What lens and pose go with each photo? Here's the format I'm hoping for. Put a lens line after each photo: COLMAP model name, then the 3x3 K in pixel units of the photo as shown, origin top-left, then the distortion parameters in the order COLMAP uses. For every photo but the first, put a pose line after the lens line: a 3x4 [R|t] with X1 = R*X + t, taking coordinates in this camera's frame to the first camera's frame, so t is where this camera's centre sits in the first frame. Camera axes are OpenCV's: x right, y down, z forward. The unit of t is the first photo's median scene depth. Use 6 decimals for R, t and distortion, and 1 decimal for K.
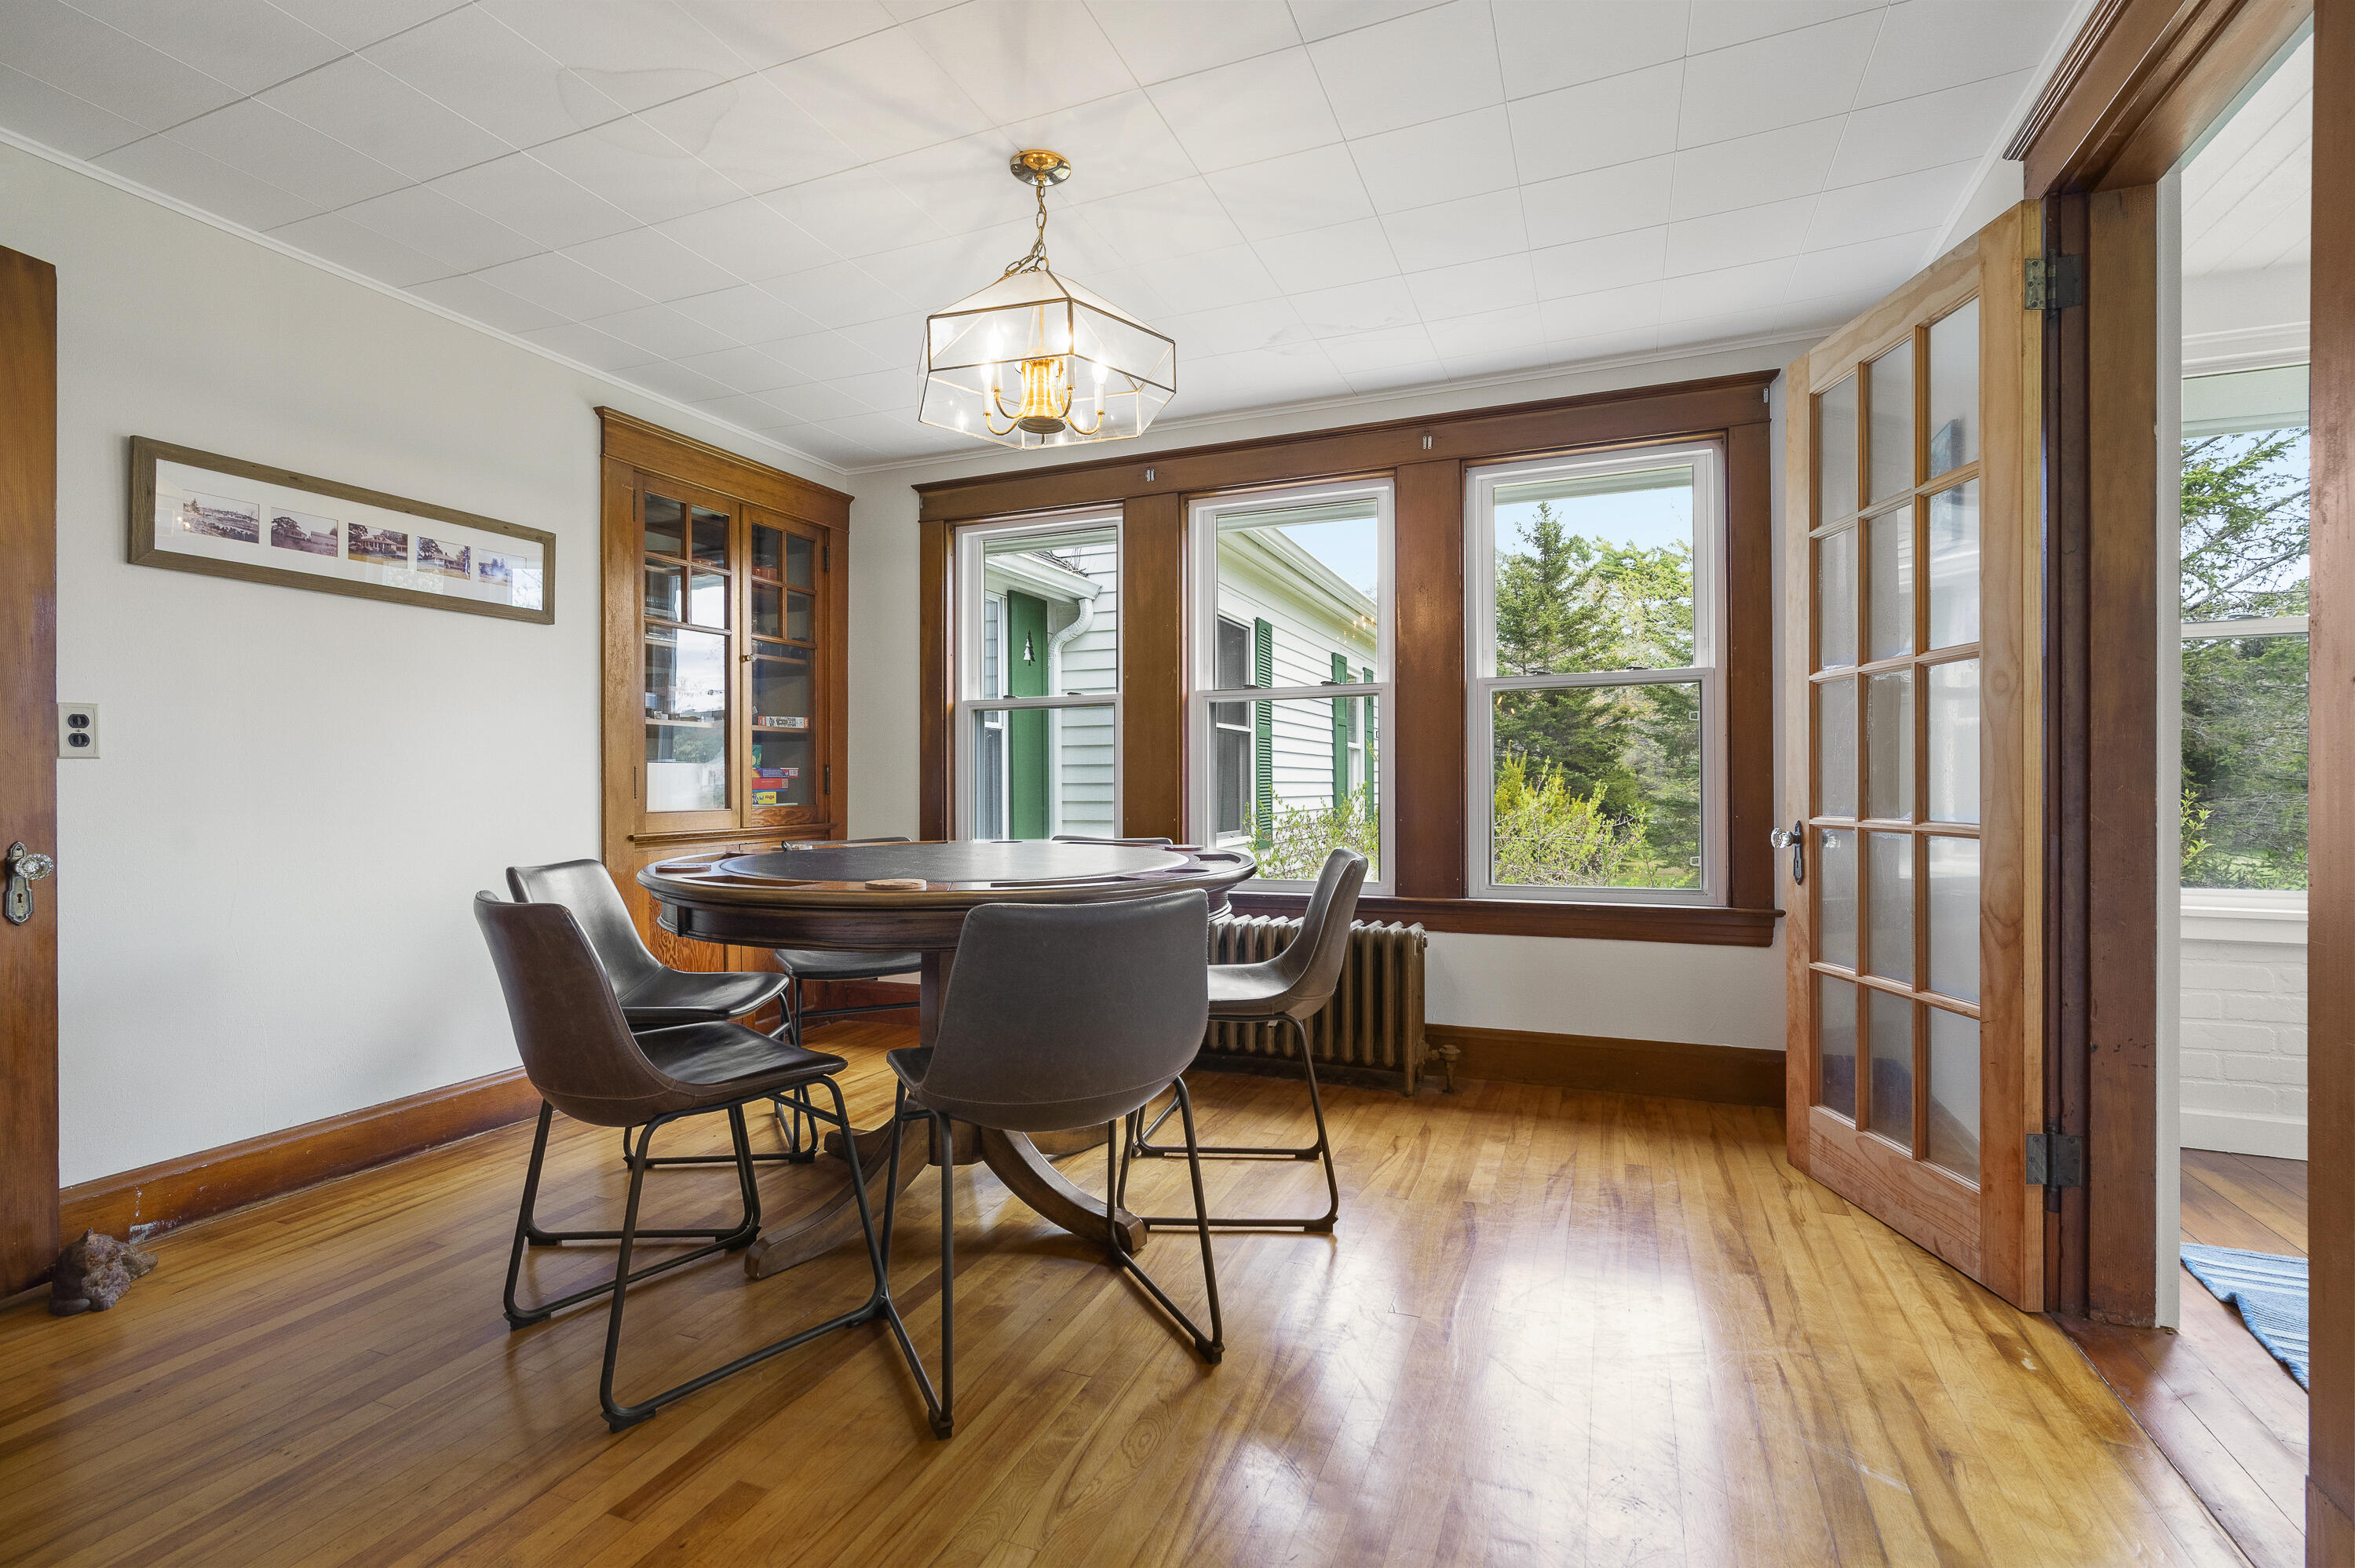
lens RADIAL K [[1055.8, 0, 1167.9], [0, 1055.8, 789.3], [0, 0, 1]] dist [-0.002795, -0.000554]
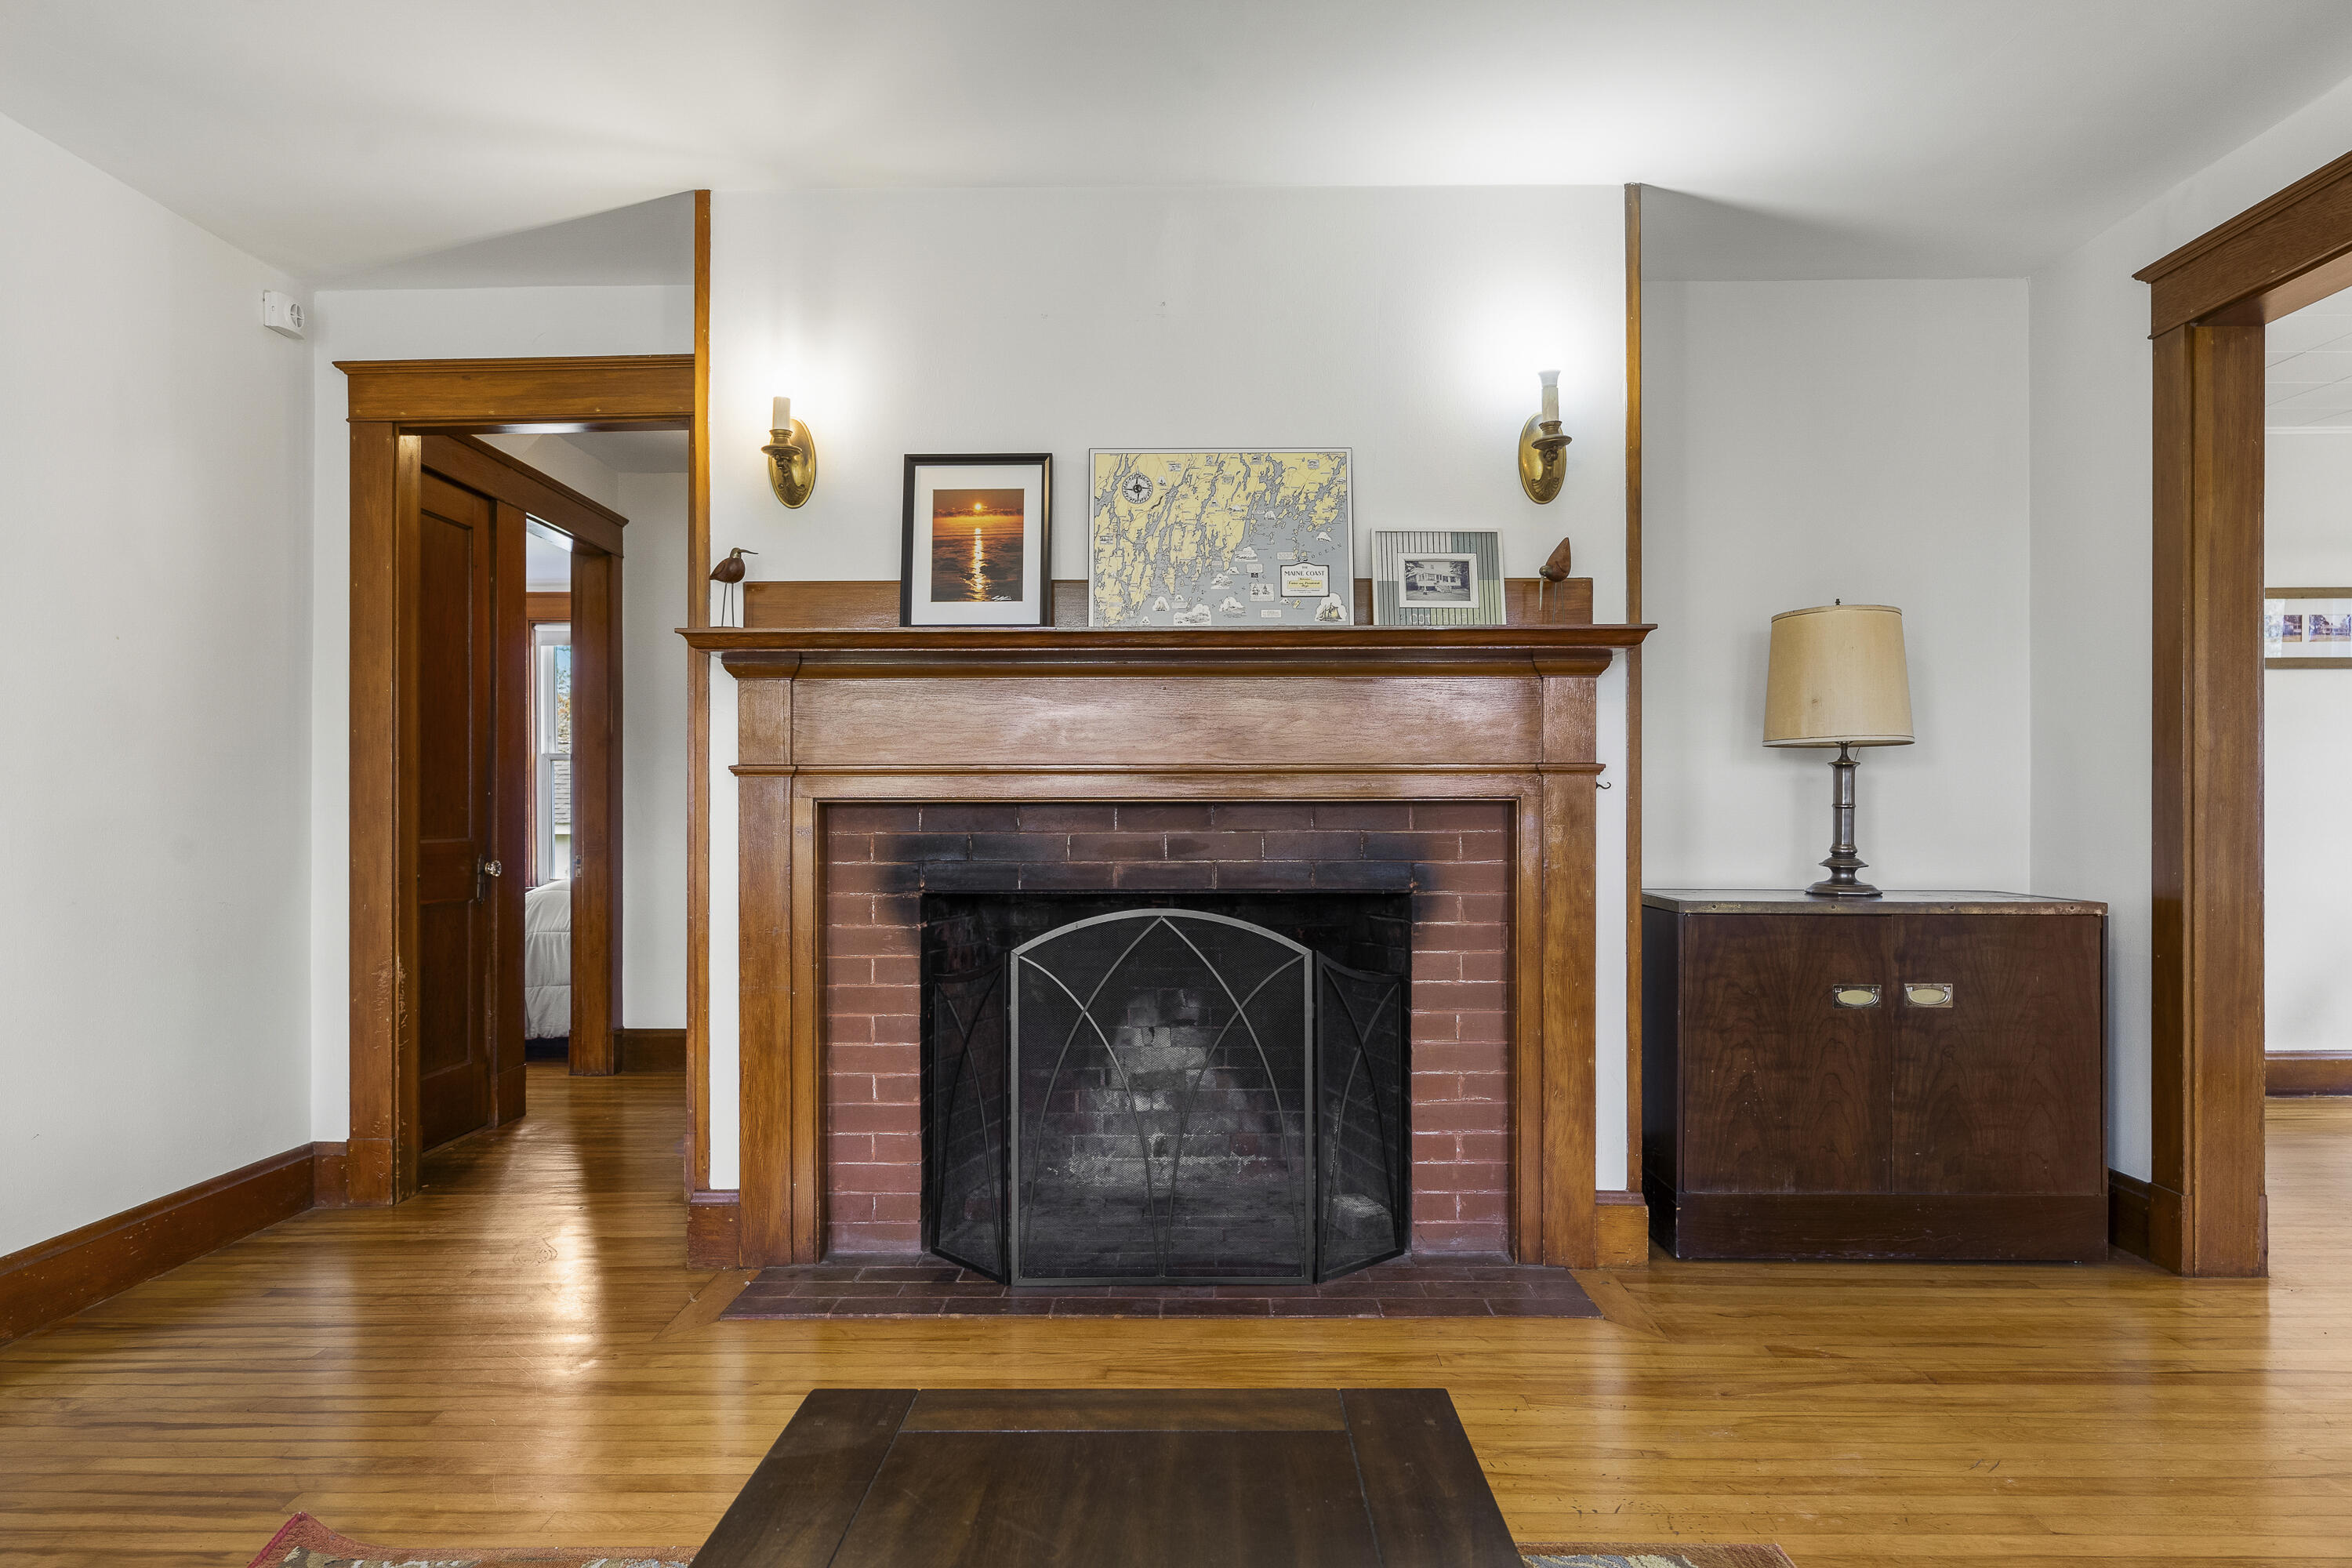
lens RADIAL K [[1500.2, 0, 1172.5], [0, 1500.2, 808.9], [0, 0, 1]] dist [0.000532, 0.002491]
pose [[0.368453, 0.004428, -0.929636, 0.521456], [-0.004942, 0.999984, 0.002805, -0.003189], [0.929633, 0.003561, 0.368469, -1.048148]]
